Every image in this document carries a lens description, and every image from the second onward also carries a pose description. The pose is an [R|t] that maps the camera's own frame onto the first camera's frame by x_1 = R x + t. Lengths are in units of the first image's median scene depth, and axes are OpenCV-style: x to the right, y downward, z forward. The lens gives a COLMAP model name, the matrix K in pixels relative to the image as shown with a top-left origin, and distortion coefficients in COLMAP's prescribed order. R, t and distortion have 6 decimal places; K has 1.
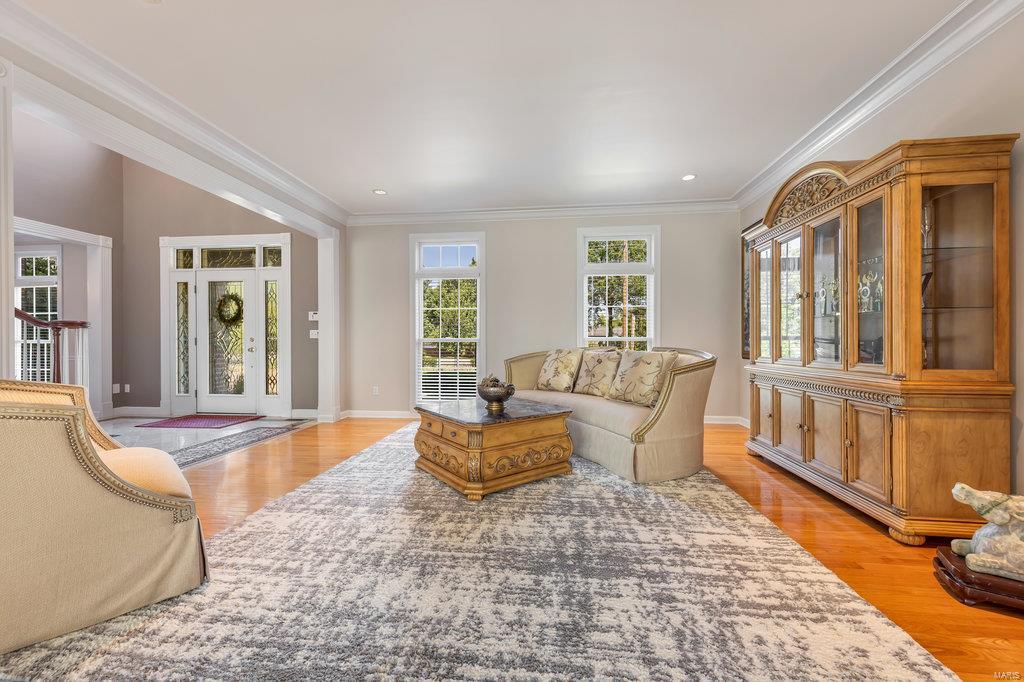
lens RADIAL K [[396.4, 0, 512.5], [0, 396.4, 342.6], [0, 0, 1]] dist [0.002865, 0.000433]
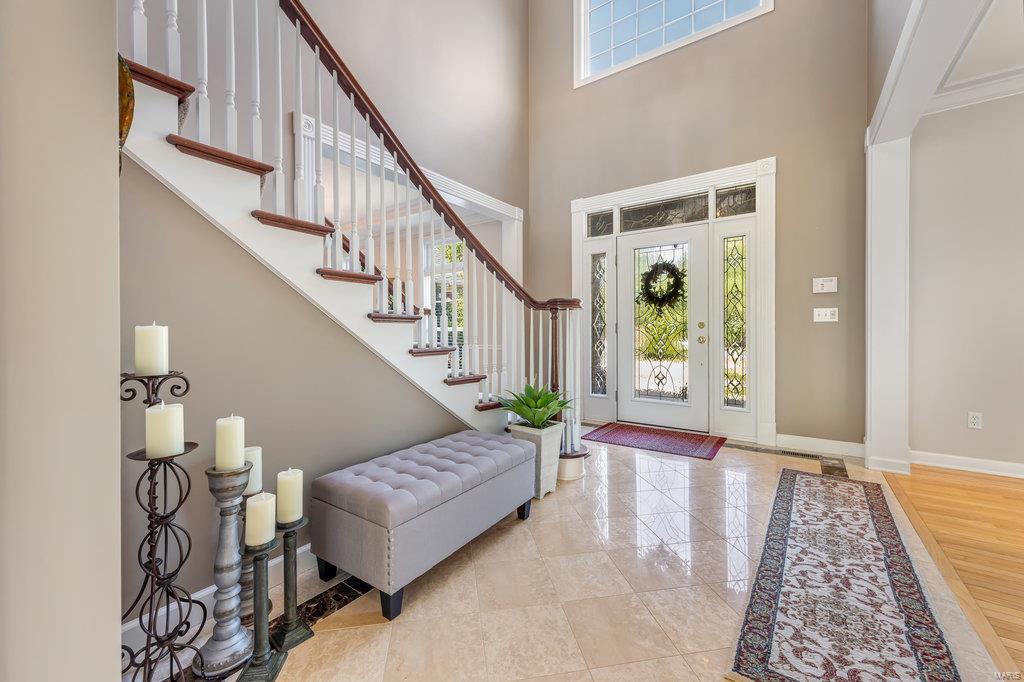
lens RADIAL K [[396.4, 0, 511.2], [0, 396.4, 336.1], [0, 0, 1]] dist [0.002865, 0.000433]
pose [[0.872640, 0.005151, -0.488337, -0.604494], [-0.000786, 0.999958, 0.009144, 0.005575], [0.488363, -0.007596, 0.872607, 0.228075]]
